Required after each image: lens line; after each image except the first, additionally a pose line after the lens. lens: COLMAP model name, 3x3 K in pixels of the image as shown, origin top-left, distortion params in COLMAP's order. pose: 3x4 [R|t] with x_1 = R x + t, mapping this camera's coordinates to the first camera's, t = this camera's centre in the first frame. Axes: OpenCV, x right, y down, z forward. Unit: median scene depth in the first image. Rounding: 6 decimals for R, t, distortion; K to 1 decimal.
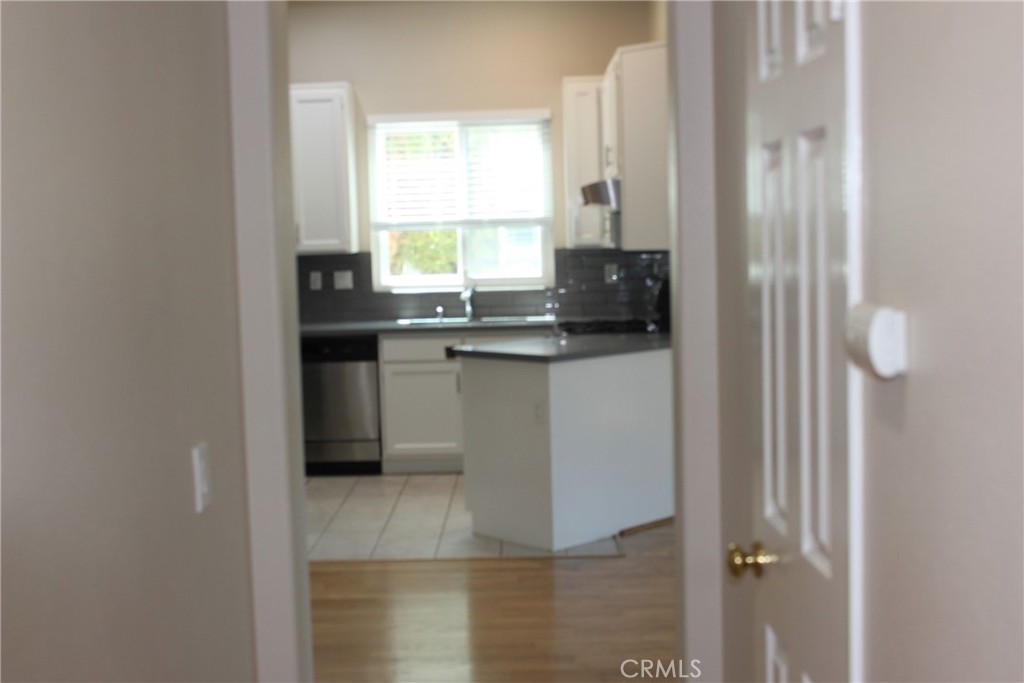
lens RADIAL K [[1371.6, 0, 510.8], [0, 1371.6, 339.1], [0, 0, 1]] dist [-0.028310, 0.000000]
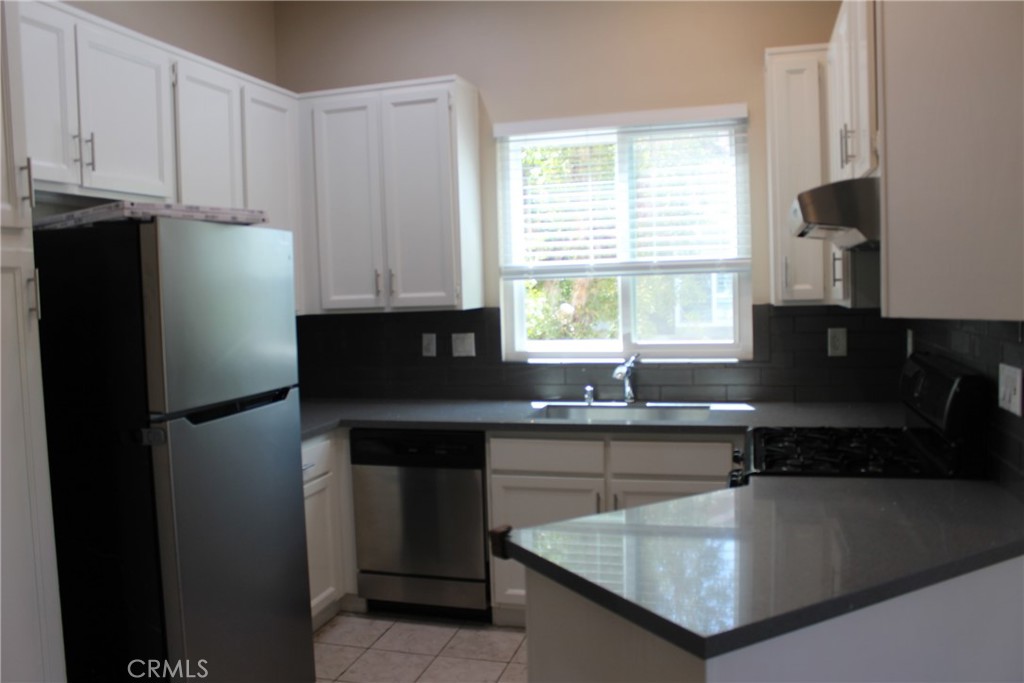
lens RADIAL K [[883.3, 0, 526.5], [0, 883.3, 331.2], [0, 0, 1]] dist [-0.106279, 0.020731]
pose [[0.973035, 0.012087, -0.230341, 0.022945], [-0.017013, 0.999667, -0.019413, -0.042037], [0.230030, 0.022809, 0.972916, 0.542901]]
